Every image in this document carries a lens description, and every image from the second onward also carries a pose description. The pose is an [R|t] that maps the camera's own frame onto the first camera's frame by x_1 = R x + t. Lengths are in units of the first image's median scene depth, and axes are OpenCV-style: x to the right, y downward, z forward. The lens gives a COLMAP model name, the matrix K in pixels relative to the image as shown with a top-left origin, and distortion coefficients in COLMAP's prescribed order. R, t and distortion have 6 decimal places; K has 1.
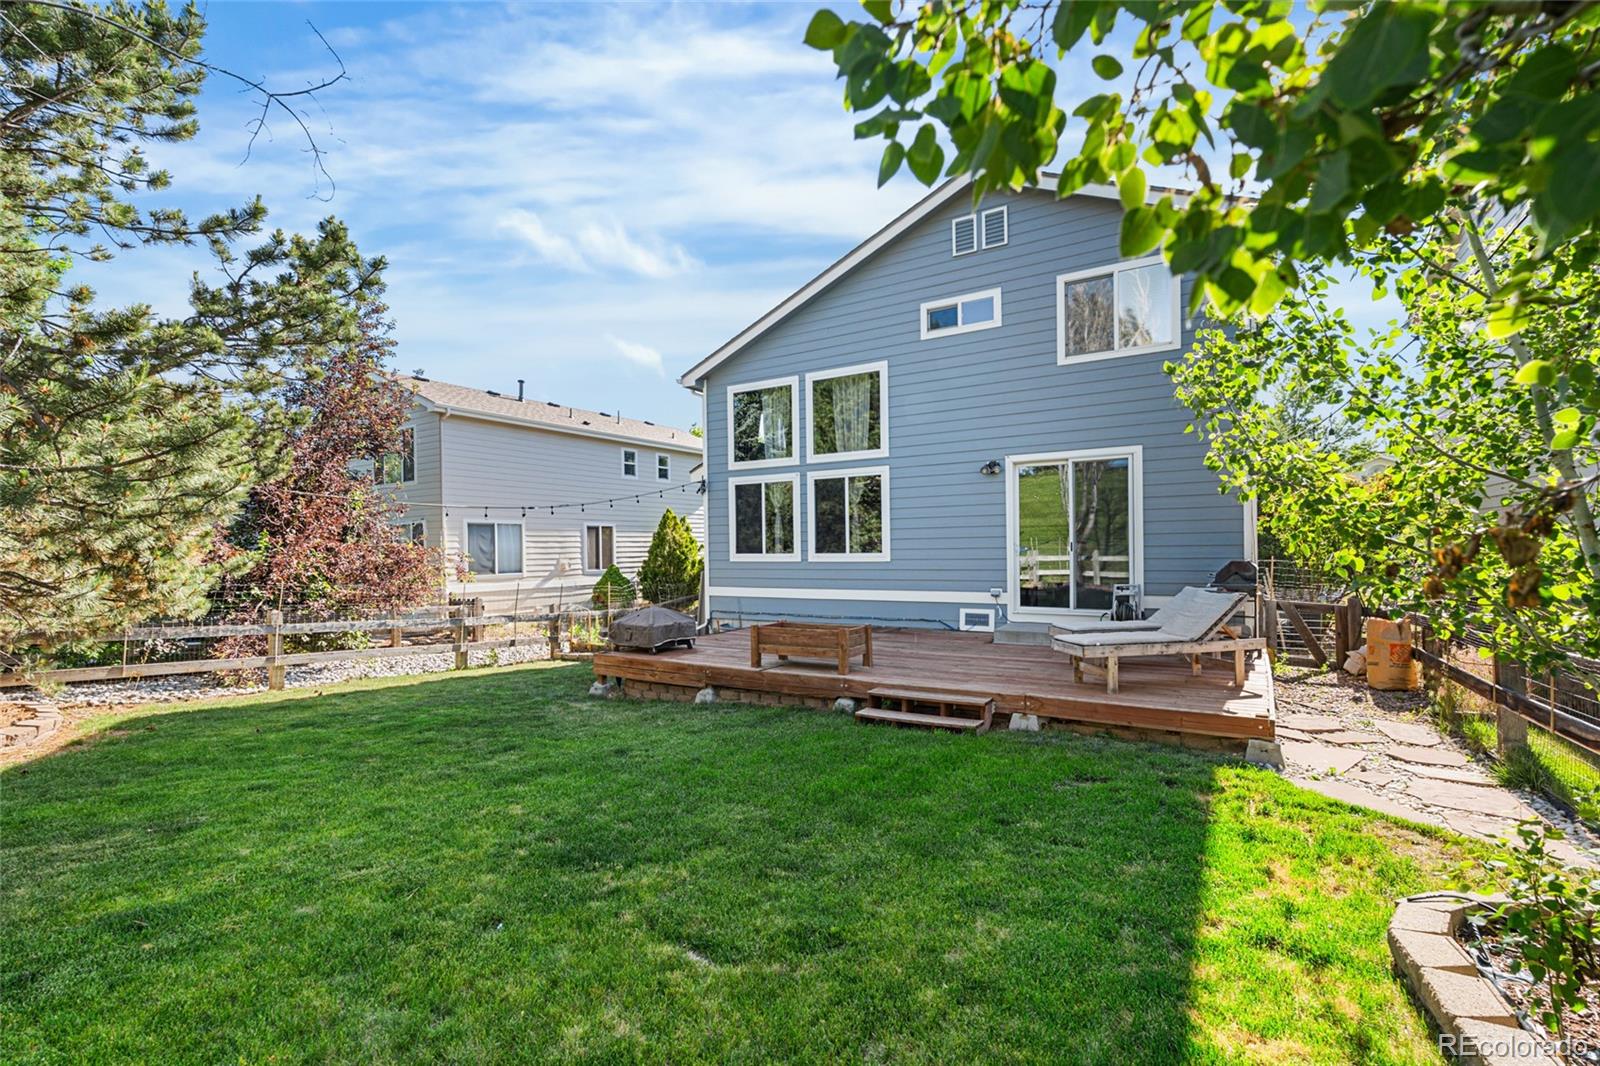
lens RADIAL K [[692.7, 0, 833.4], [0, 692.7, 555.3], [0, 0, 1]] dist [0.000215, 0.000060]
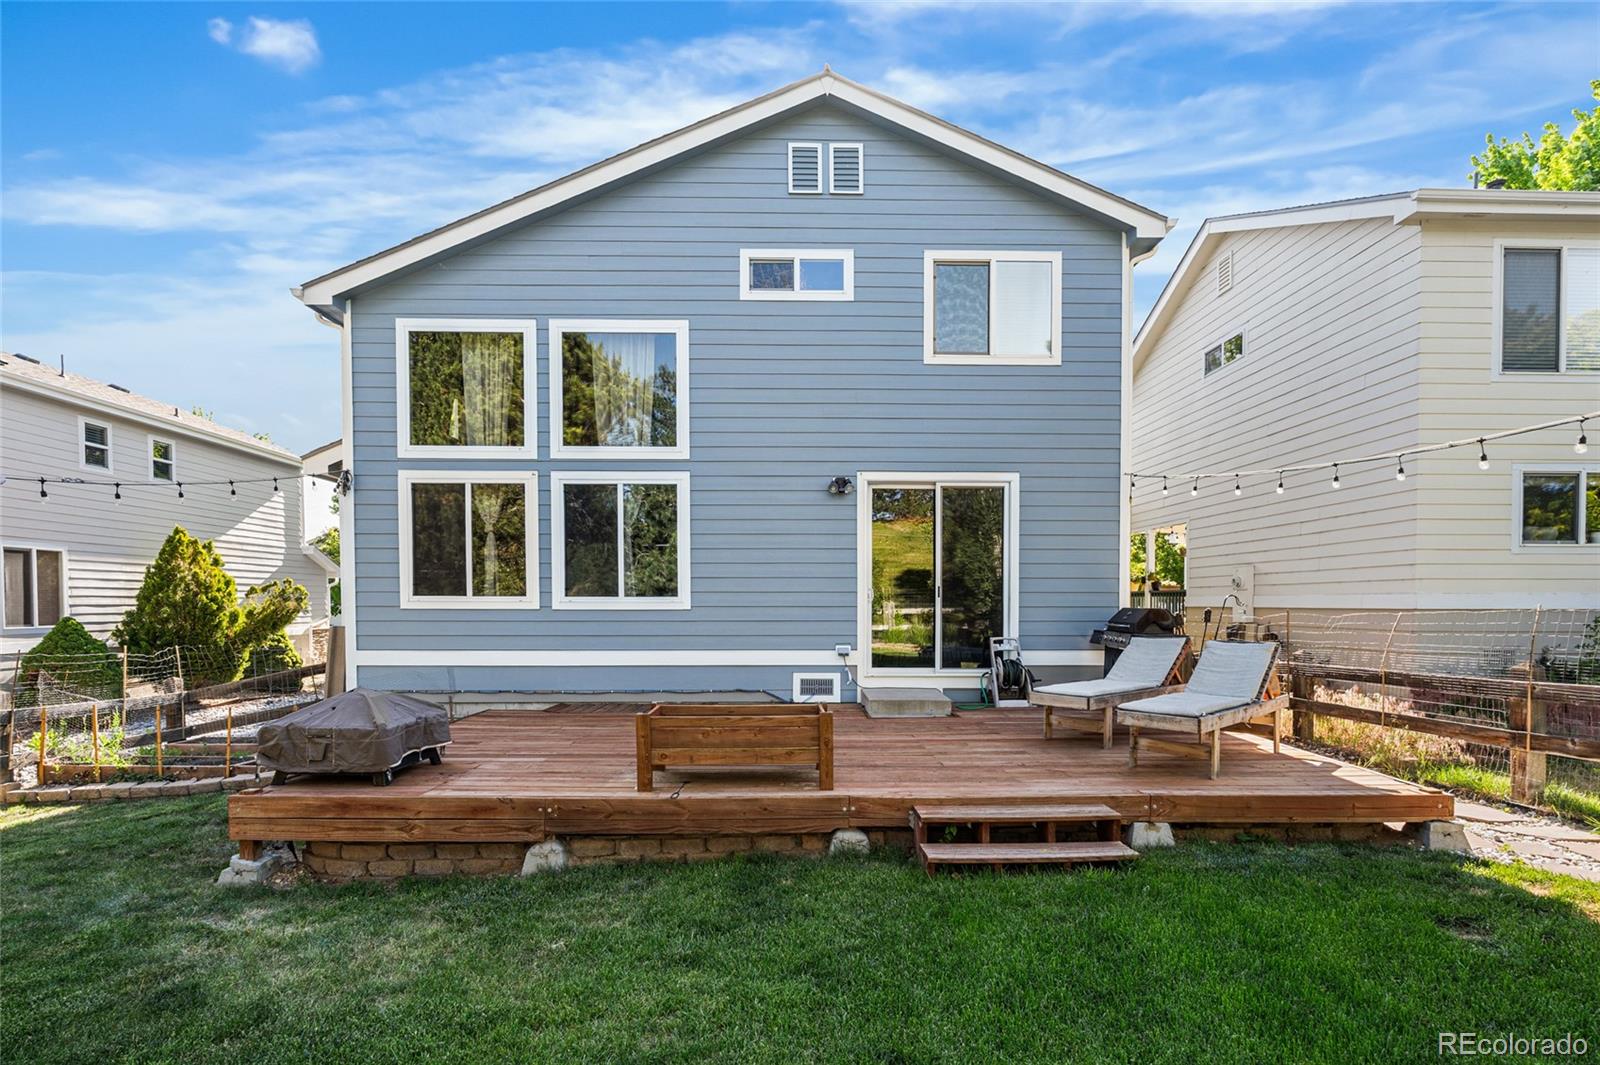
lens RADIAL K [[748.2, 0, 798.8], [0, 748.2, 626.3], [0, 0, 1]] dist [-0.003720, 0.000232]
pose [[0.857715, -0.001106, 0.514124, -0.211837], [-0.006784, 0.999886, 0.013468, 0.015059], [-0.514080, -0.015039, 0.857610, 0.292661]]
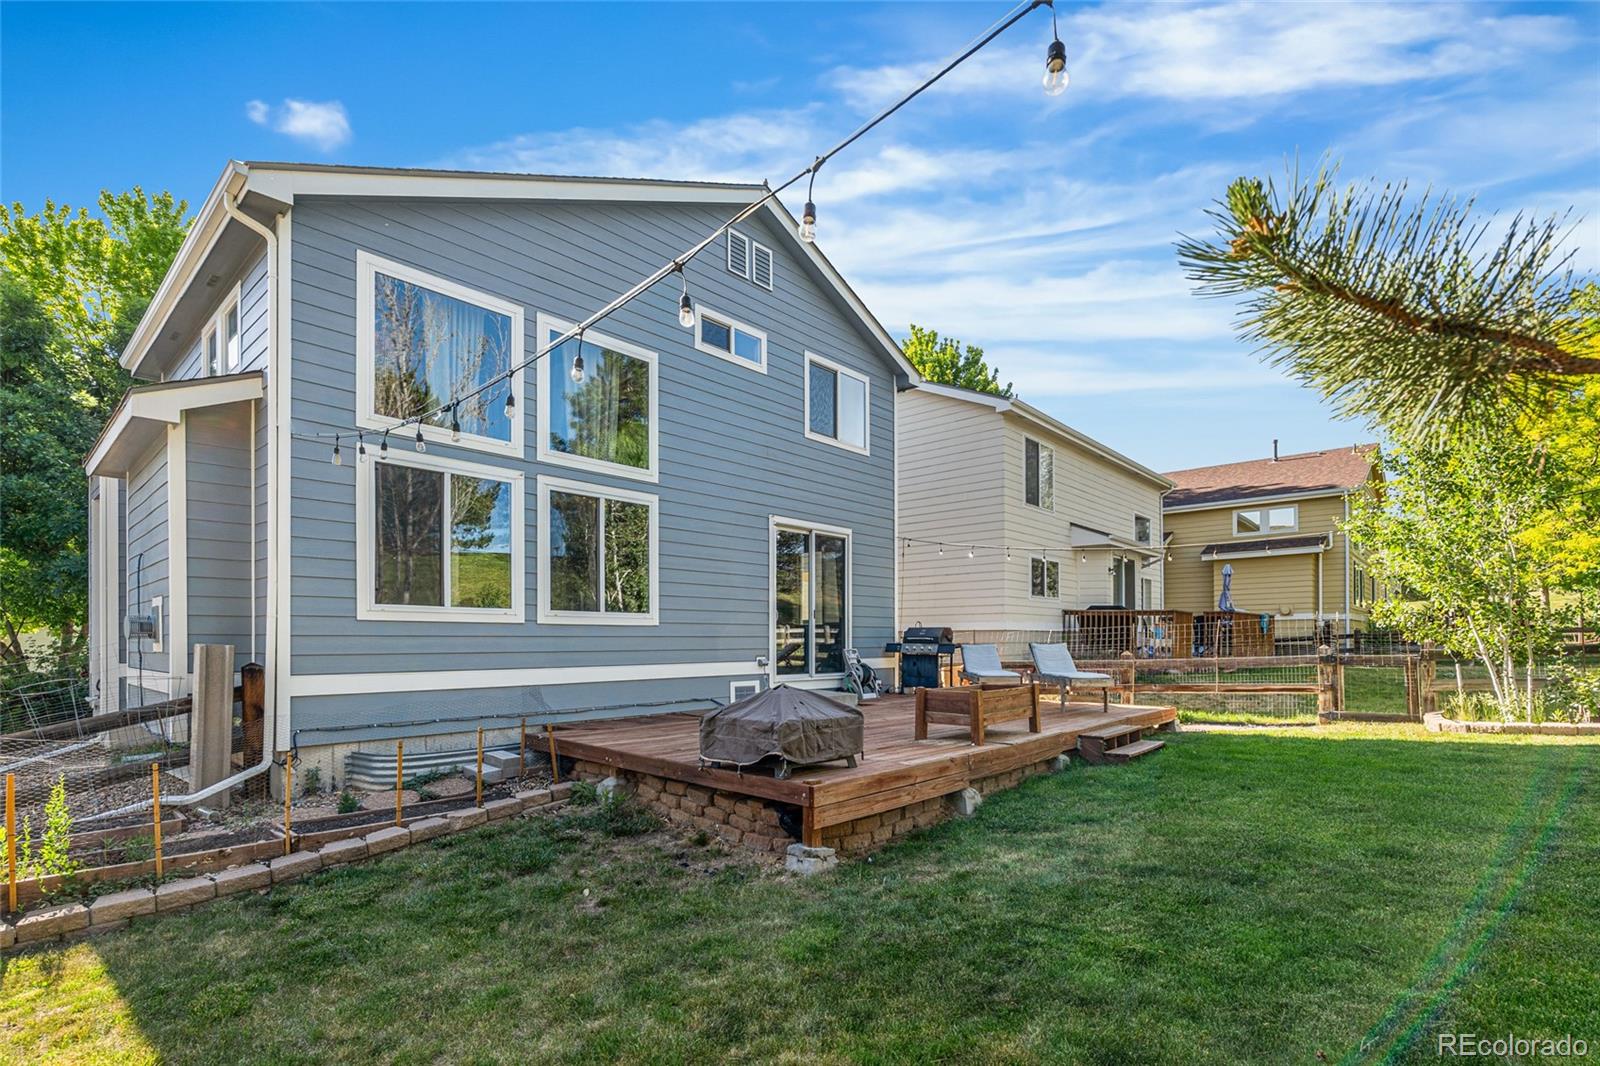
lens RADIAL K [[748.2, 0, 798.8], [0, 748.2, 626.8], [0, 0, 1]] dist [-0.003720, 0.000232]
pose [[0.216220, 0.024295, 0.976042, -0.658472], [0.000793, 0.999686, -0.025059, 0.030397], [-0.976344, 0.006192, 0.216133, 0.677915]]
